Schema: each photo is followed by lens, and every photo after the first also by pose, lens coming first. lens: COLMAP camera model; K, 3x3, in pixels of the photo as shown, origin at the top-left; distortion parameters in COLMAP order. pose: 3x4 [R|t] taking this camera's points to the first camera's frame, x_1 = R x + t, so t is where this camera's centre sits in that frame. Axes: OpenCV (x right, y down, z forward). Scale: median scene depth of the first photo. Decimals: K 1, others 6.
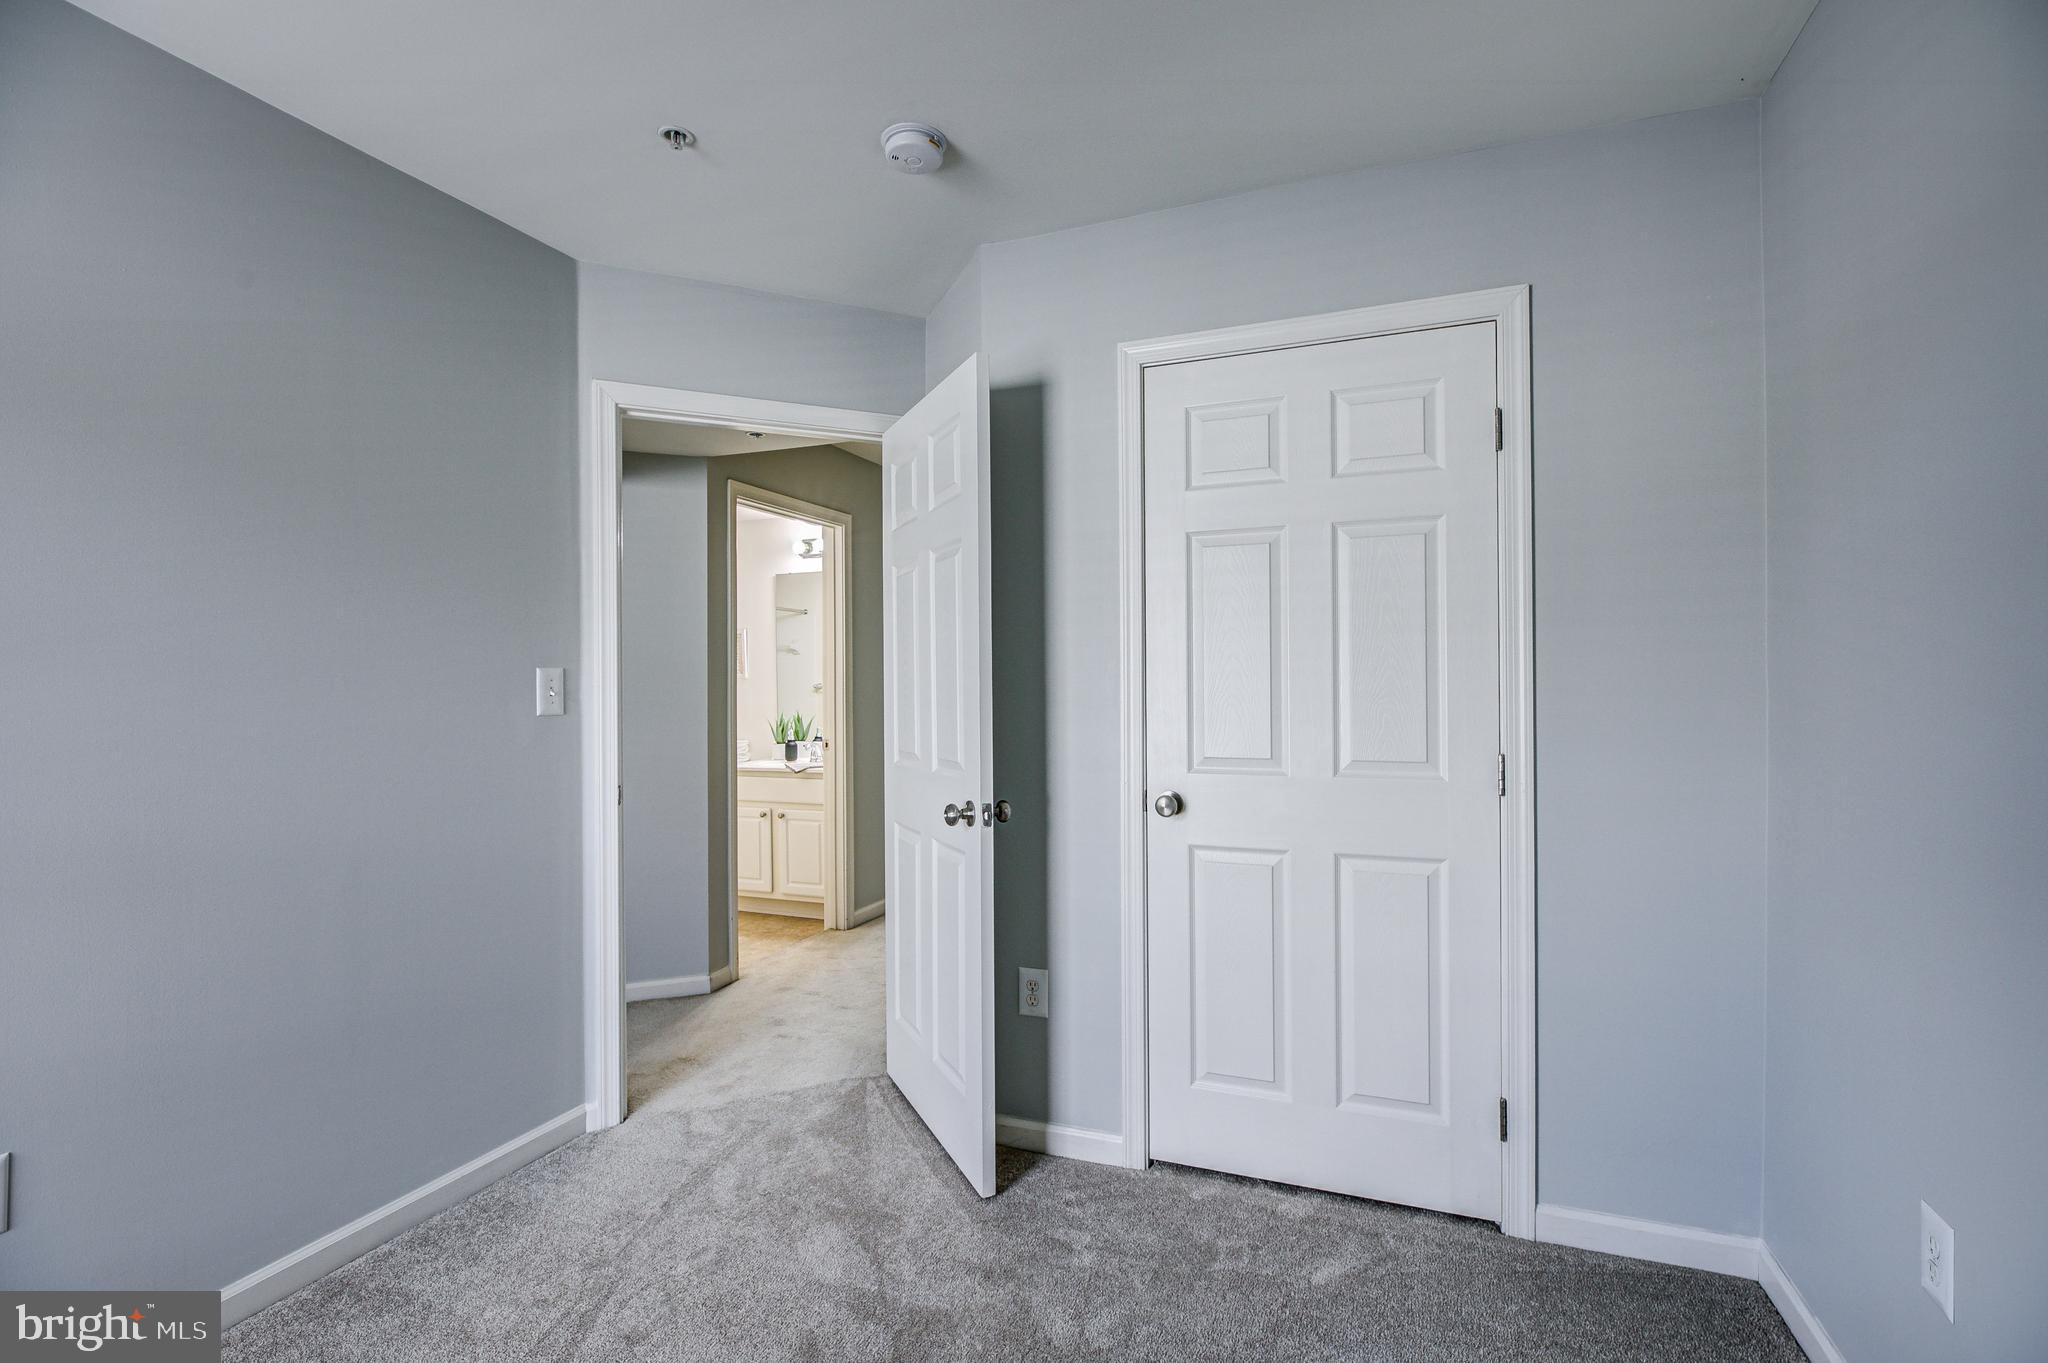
lens RADIAL K [[935.8, 0, 1027.2], [0, 935.8, 694.0], [0, 0, 1]] dist [0.002394, -0.002622]
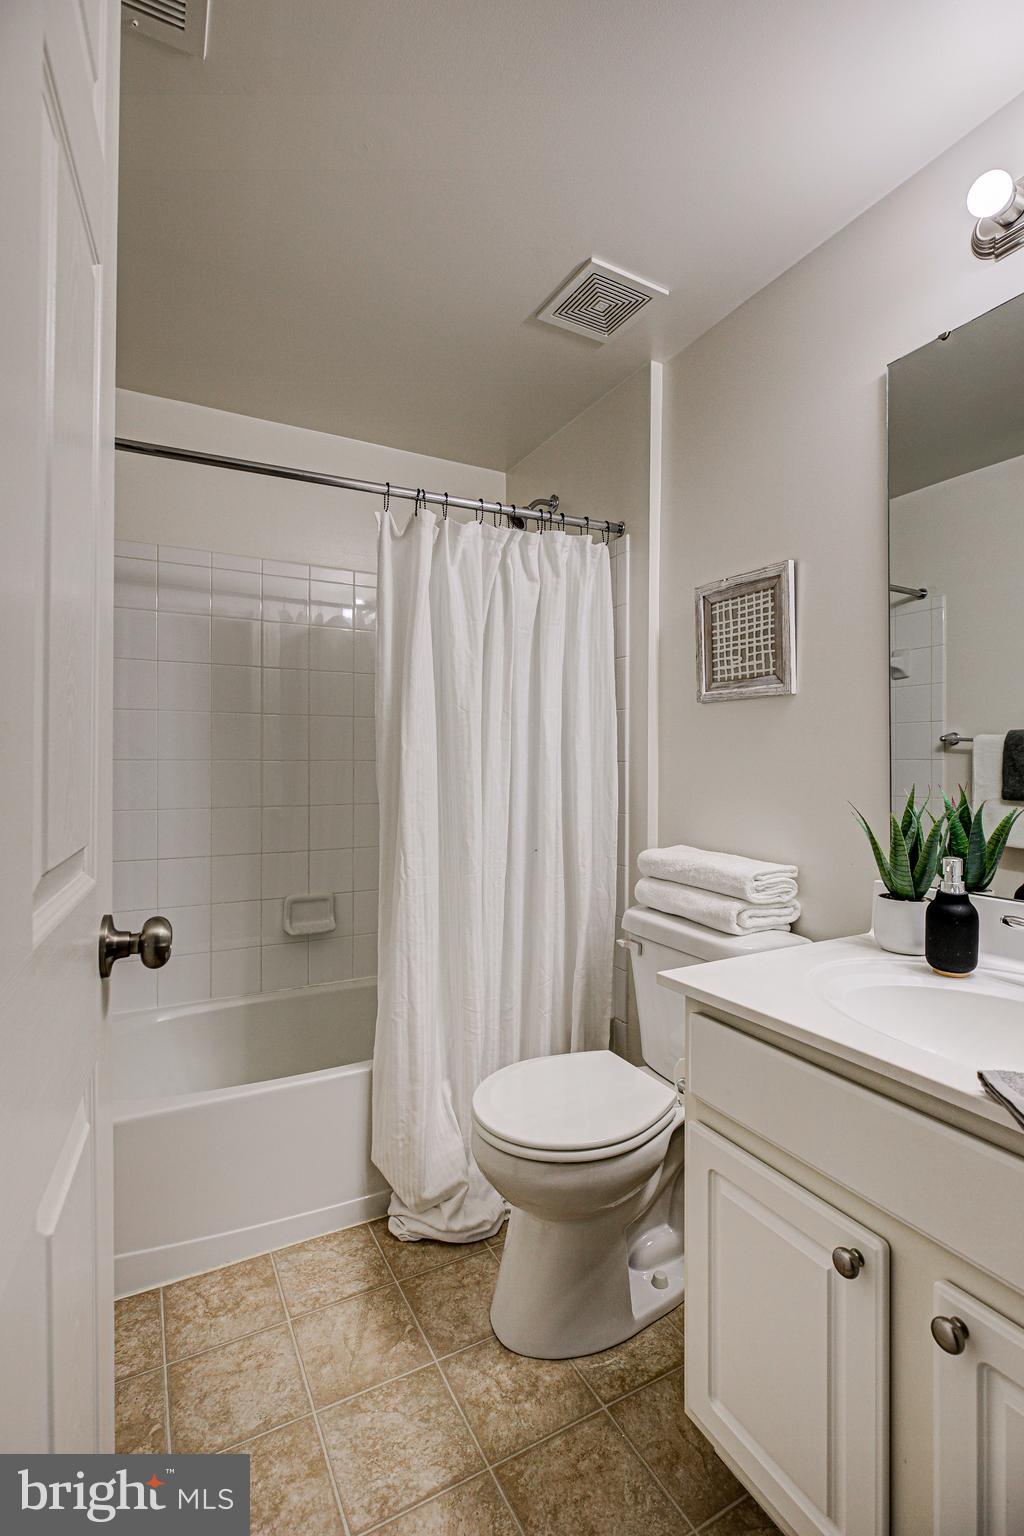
lens RADIAL K [[701.9, 0, 515.9], [0, 701.9, 774.1], [0, 0, 1]] dist [0.002394, -0.002622]
pose [[0.767697, -0.001722, -0.640810, -0.217255], [0.001835, 0.999998, -0.000488, 0.014328], [0.640810, -0.000801, 0.767699, 0.757323]]
